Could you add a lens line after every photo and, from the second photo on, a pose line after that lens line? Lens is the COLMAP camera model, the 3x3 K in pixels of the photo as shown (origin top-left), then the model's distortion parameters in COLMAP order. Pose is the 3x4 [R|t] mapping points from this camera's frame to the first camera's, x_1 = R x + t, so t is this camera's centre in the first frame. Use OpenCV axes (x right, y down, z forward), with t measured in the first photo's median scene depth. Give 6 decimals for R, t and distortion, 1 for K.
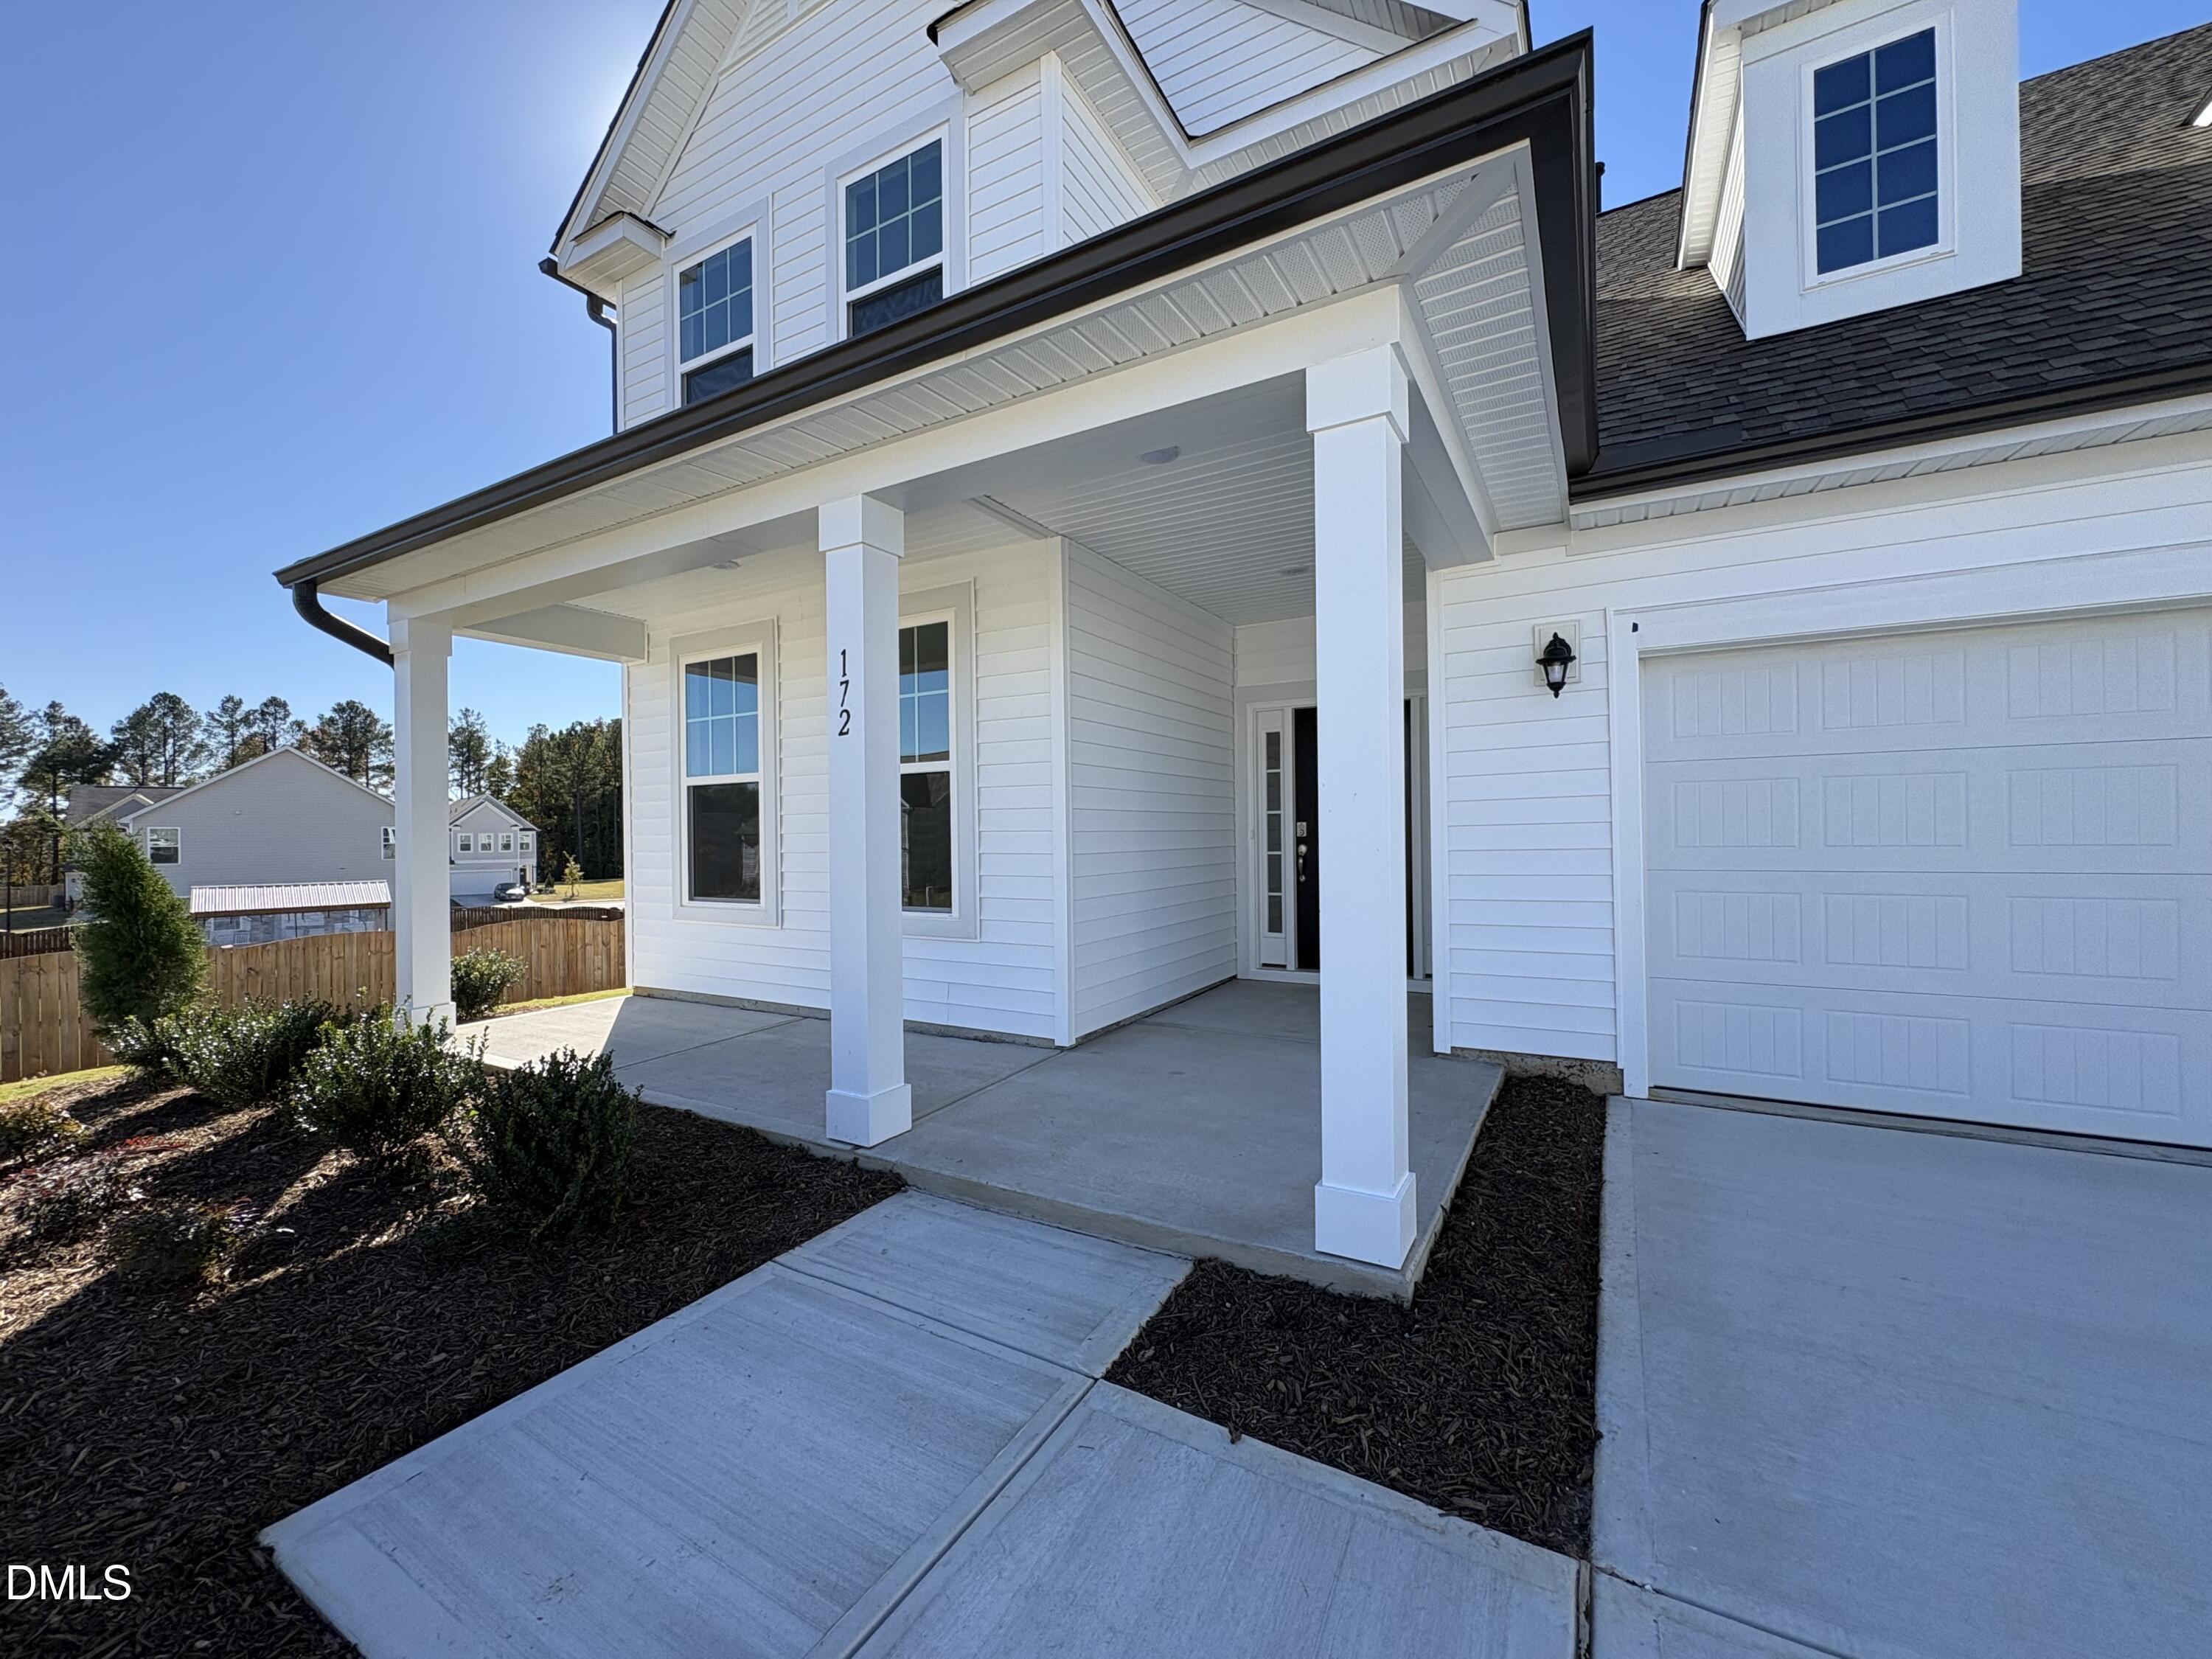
lens RADIAL K [[882.6, 0, 1102.3], [0, 882.6, 836.7], [0, 0, 1]] dist [-0.007958, -0.000160]
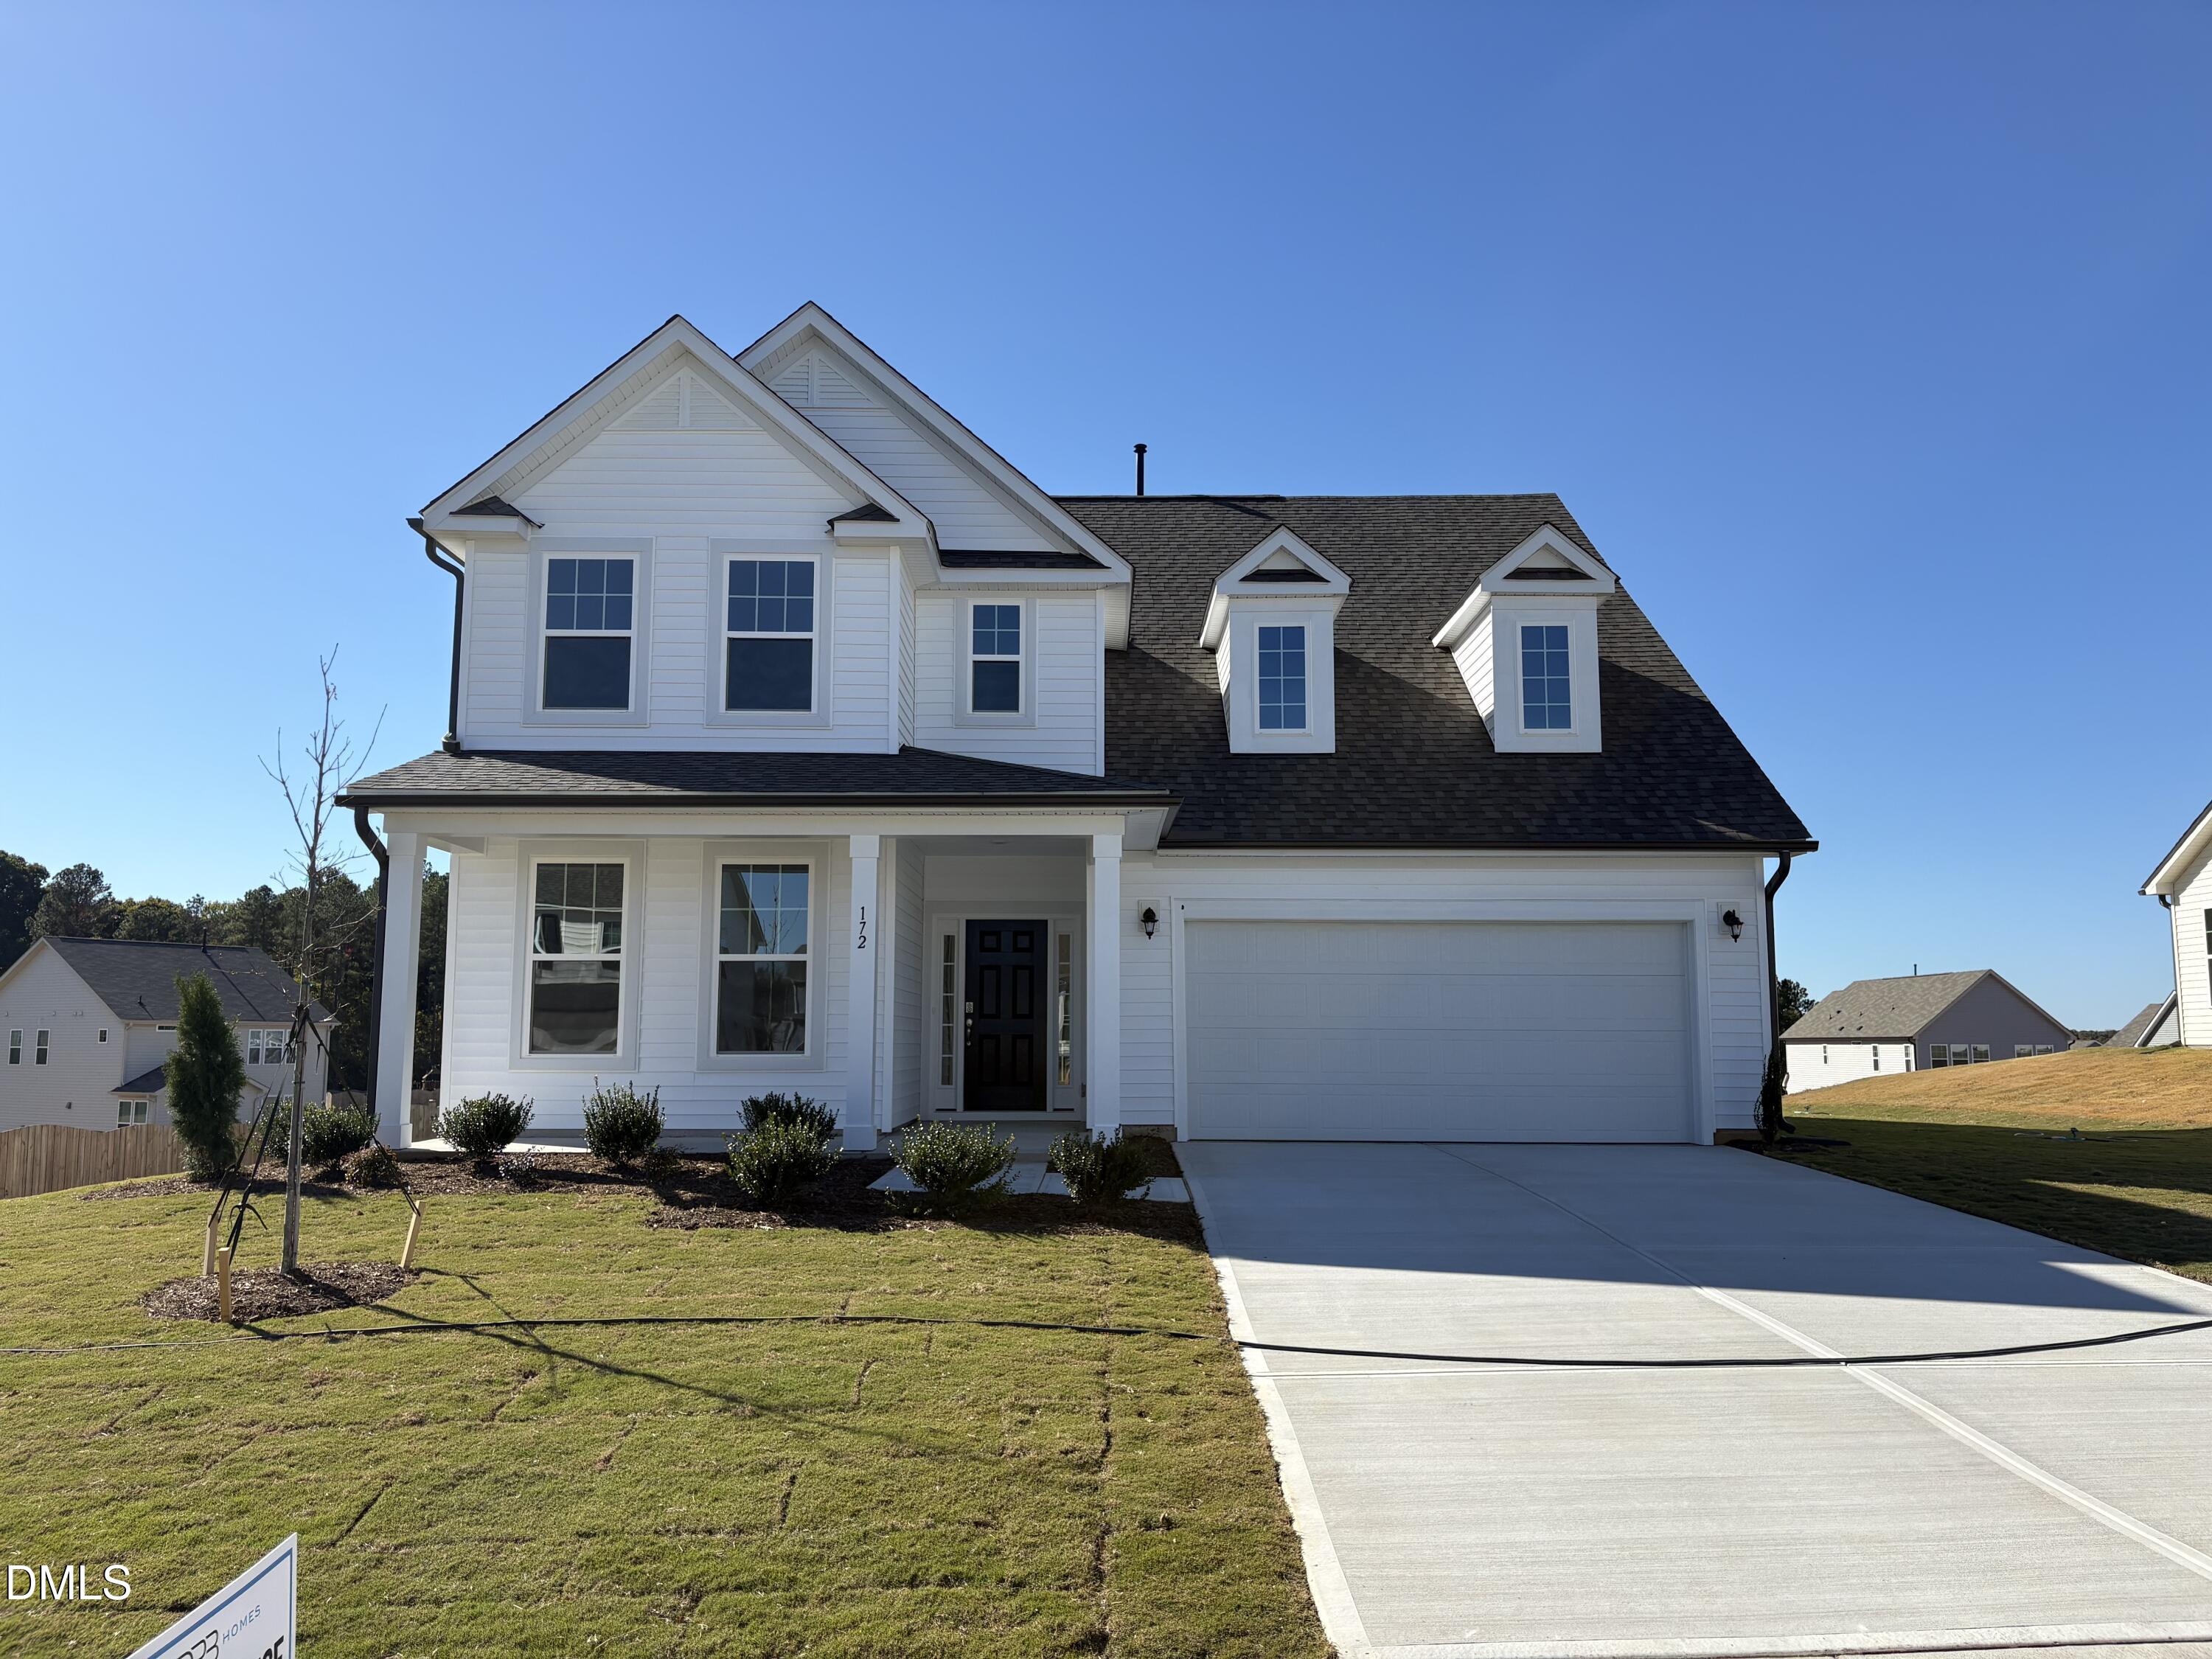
lens RADIAL K [[1678.8, 0, 1104.6], [0, 1678.8, 827.5], [0, 0, 1]] dist [0.073273, 0.002477]
pose [[0.862193, 0.077995, 0.500540, -1.217224], [-0.008903, 0.990257, -0.138968, 0.100113], [-0.506502, 0.115361, 0.854487, -1.815549]]
